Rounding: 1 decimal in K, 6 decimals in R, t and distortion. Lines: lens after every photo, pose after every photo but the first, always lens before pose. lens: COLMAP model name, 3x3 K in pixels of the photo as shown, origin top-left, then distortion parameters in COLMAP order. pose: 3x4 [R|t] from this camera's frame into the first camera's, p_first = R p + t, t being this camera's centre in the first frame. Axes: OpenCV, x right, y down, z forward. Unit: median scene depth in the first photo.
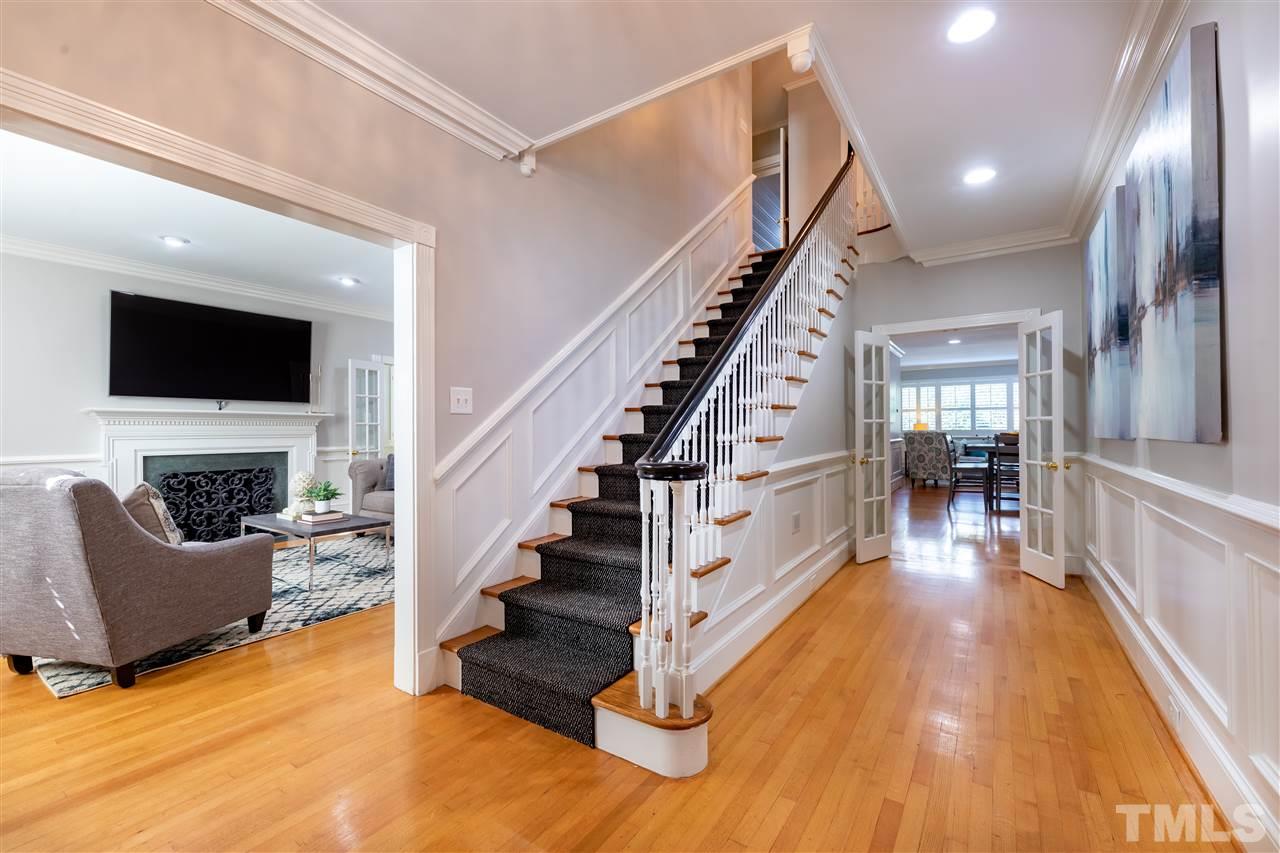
lens RADIAL K [[521.2, 0, 637.3], [0, 521.2, 424.7], [0, 0, 1]] dist [0.000994, -0.000172]
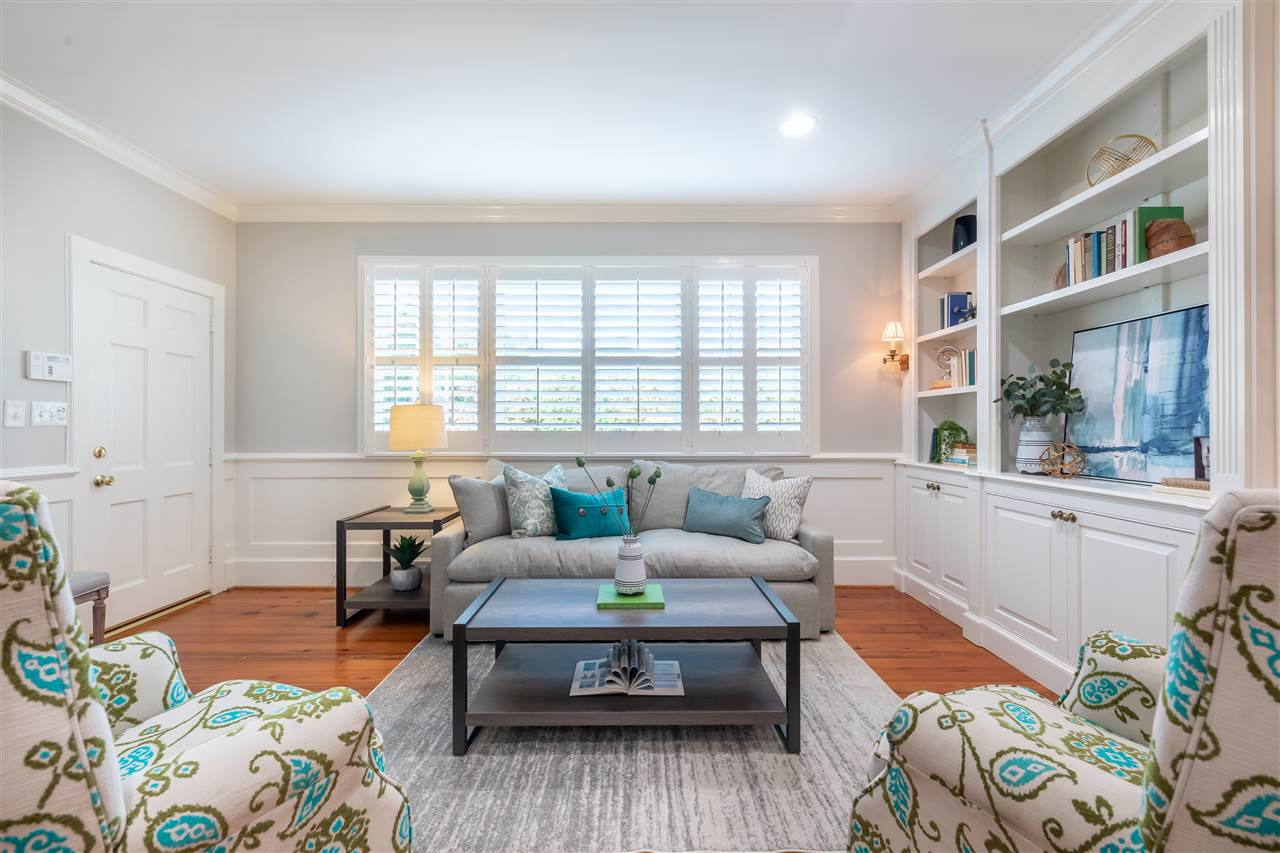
lens RADIAL K [[521.2, 0, 640.4], [0, 521.2, 428.5], [0, 0, 1]] dist [0.000994, -0.000172]
pose [[0.811678, 0.001450, 0.584104, 0.484419], [-0.008032, 0.999930, 0.008678, 0.005566], [-0.584050, -0.011735, 0.811633, 0.725974]]
